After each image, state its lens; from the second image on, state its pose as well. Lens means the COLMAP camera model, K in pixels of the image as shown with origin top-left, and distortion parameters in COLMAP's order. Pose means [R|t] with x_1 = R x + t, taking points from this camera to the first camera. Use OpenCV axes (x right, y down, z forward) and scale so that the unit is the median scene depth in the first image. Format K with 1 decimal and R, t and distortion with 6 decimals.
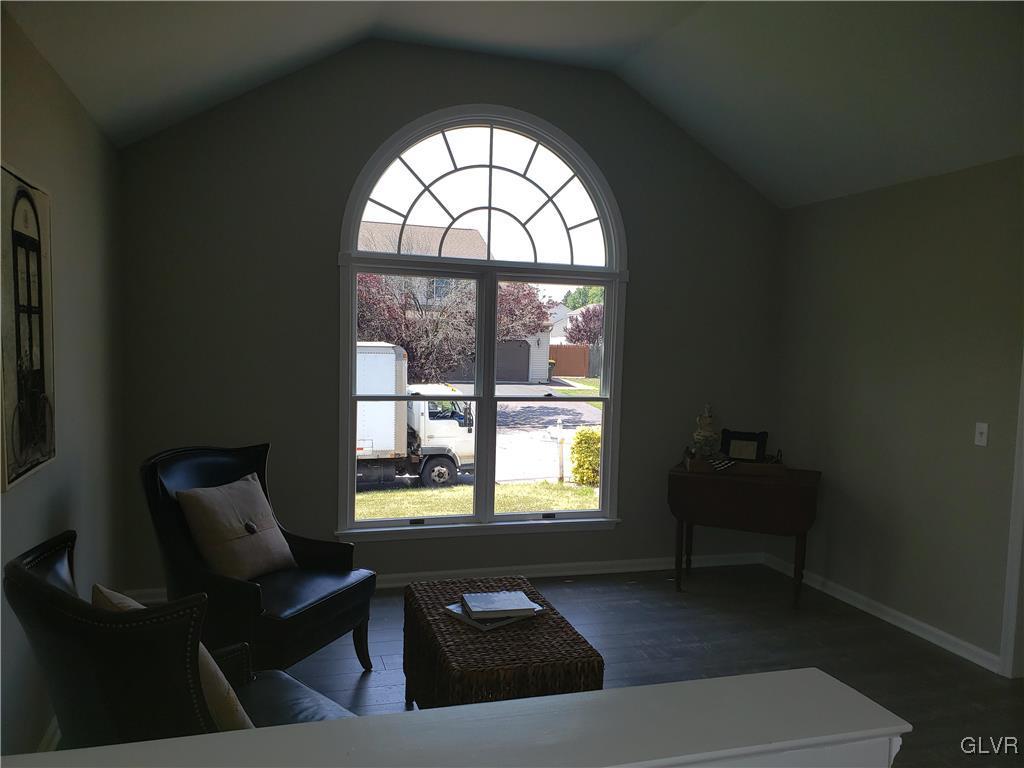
lens RADIAL K [[783.8, 0, 511.7], [0, 783.8, 411.1], [0, 0, 1]] dist [0.008383, 0.004451]
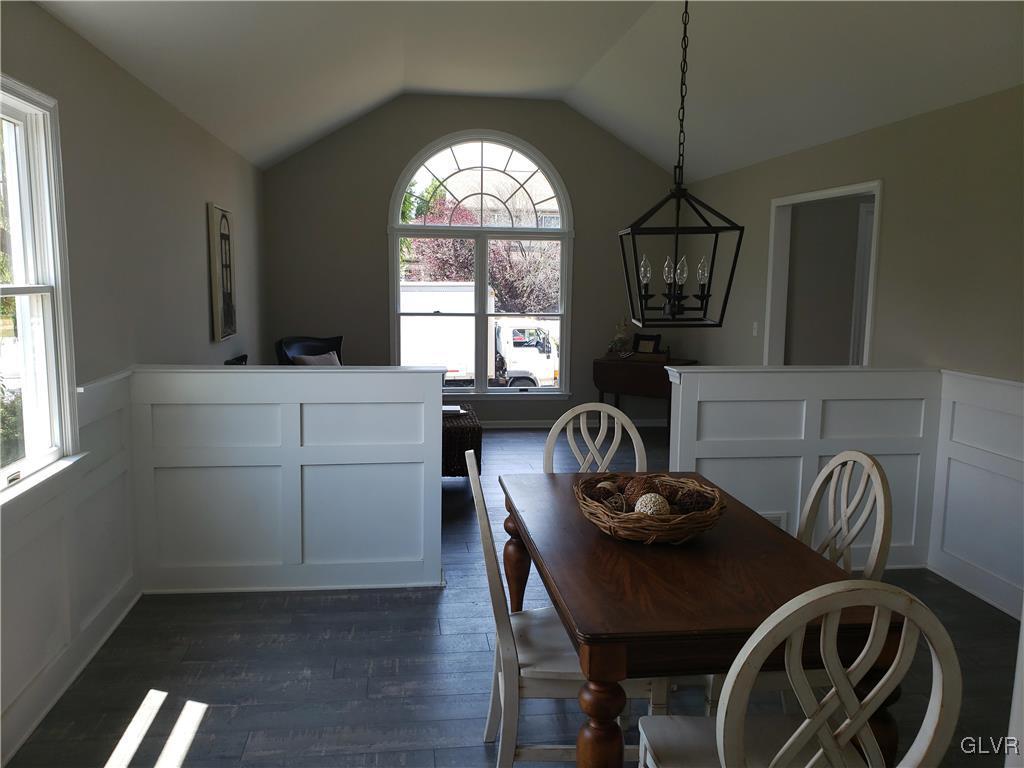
lens RADIAL K [[792.9, 0, 512.0], [0, 792.9, 384.0], [0, 0, 1]] dist [0.098405, -0.170073]
pose [[0.986132, 0.005341, -0.165878, 0.296061], [0.001267, 0.999211, 0.039706, 0.061125], [0.165959, -0.039365, 0.985347, -0.583197]]
